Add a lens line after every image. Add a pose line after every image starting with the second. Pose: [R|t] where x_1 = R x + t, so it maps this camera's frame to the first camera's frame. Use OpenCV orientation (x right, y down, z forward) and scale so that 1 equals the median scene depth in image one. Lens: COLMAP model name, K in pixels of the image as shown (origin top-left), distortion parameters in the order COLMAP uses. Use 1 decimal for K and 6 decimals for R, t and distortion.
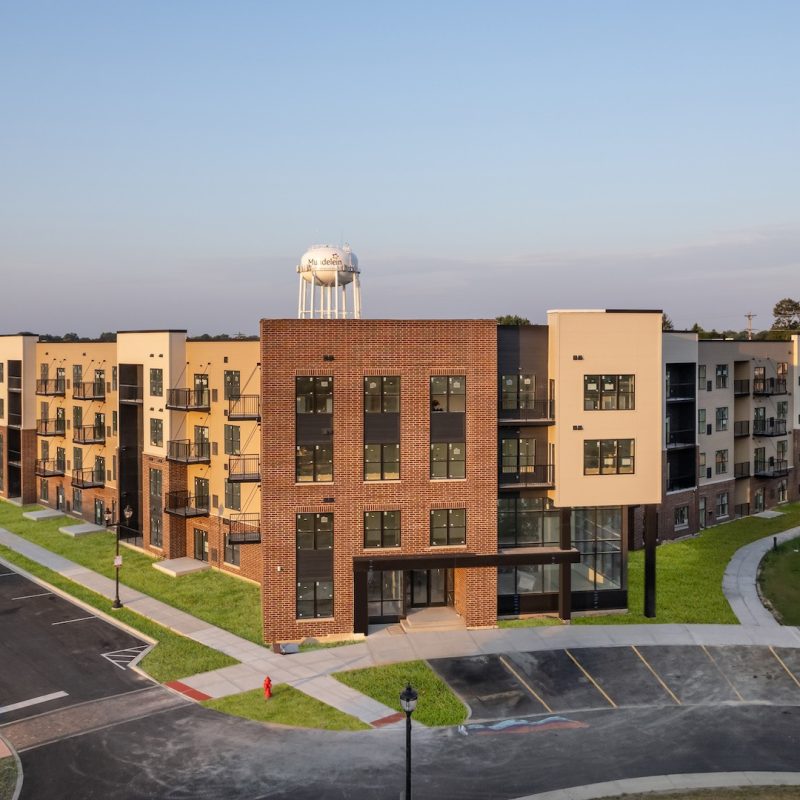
lens RADIAL K [[930.8, 0, 392.9], [0, 930.8, 361.0], [0, 0, 1]] dist [-0.042681, 0.000000]
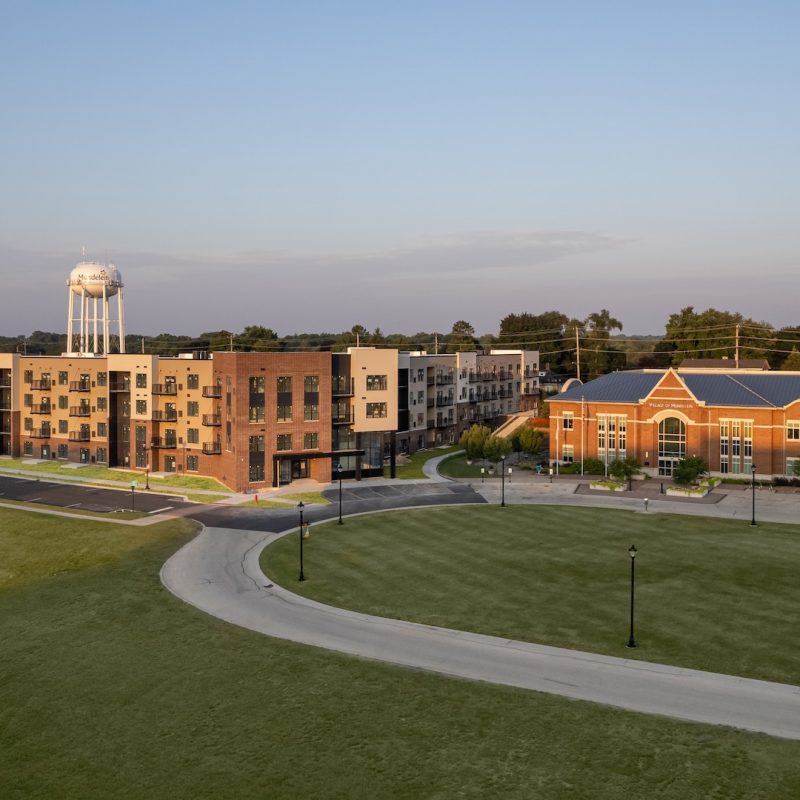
lens RADIAL K [[930.8, 0, 396.8], [0, 930.8, 351.1], [0, 0, 1]] dist [-0.042681, 0.000000]
pose [[0.949046, 0.000003, 0.315136, -0.432829], [0.002471, 0.999969, -0.007453, -0.027074], [-0.315127, 0.007852, 0.949017, -1.179331]]
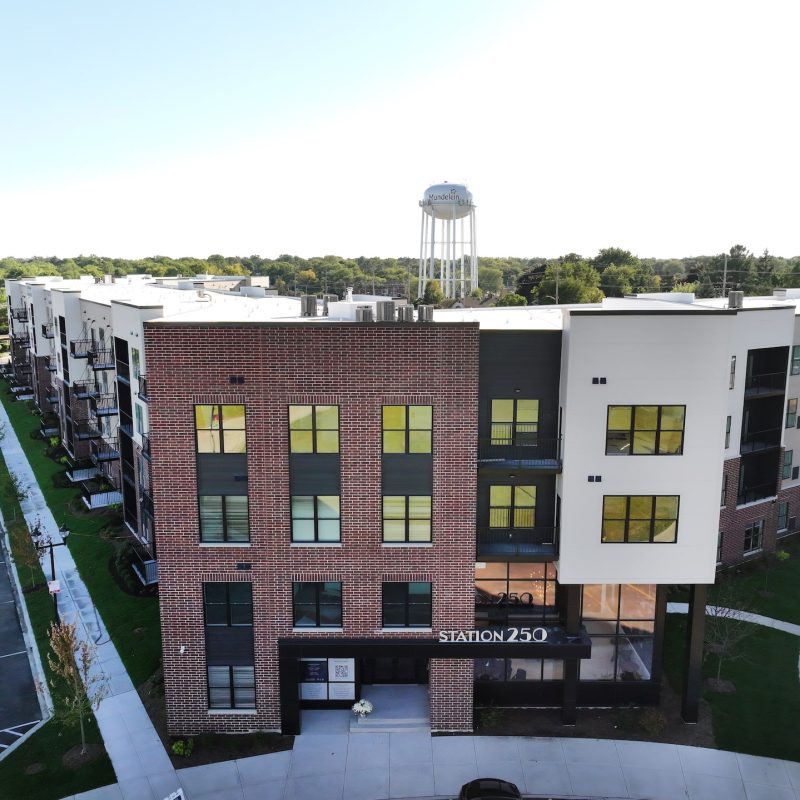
lens RADIAL K [[758.4, 0, 399.8], [0, 758.4, 406.6], [0, 0, 1]] dist [0.020175, 0.000000]
pose [[0.987348, 0.030936, -0.155524, 0.130935], [-0.004455, 0.985810, 0.167808, -0.072674], [0.158508, -0.164992, 0.973475, 0.394782]]
